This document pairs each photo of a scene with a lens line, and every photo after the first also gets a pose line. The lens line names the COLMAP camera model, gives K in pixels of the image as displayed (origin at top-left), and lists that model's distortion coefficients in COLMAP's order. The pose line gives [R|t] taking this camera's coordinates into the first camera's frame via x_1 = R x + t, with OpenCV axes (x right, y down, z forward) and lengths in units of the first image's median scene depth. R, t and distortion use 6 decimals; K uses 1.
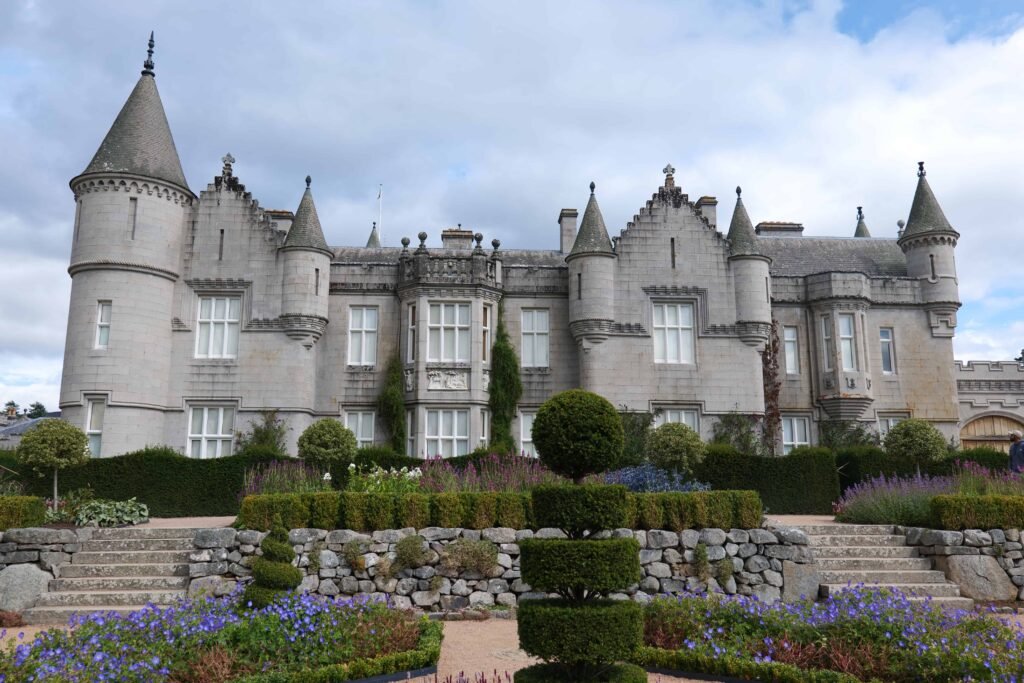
lens RADIAL K [[783.9, 0, 512.0], [0, 783.9, 341.5], [0, 0, 1]] dist [-0.000885, 0.000565]
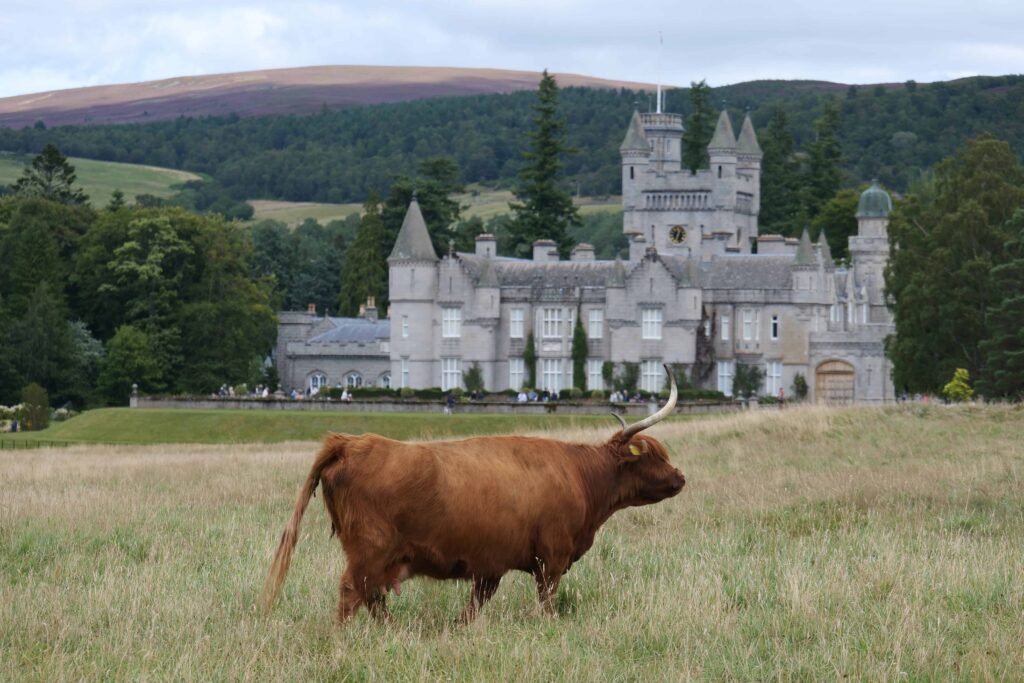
lens RADIAL K [[1065.3, 0, 512.0], [0, 1065.3, 341.5], [0, 0, 1]] dist [-0.009189, -0.005461]
pose [[0.942736, -0.009115, -0.333415, 0.772210], [0.055903, 0.989804, 0.131008, -0.345290], [0.328822, -0.142145, 0.933633, -1.722533]]
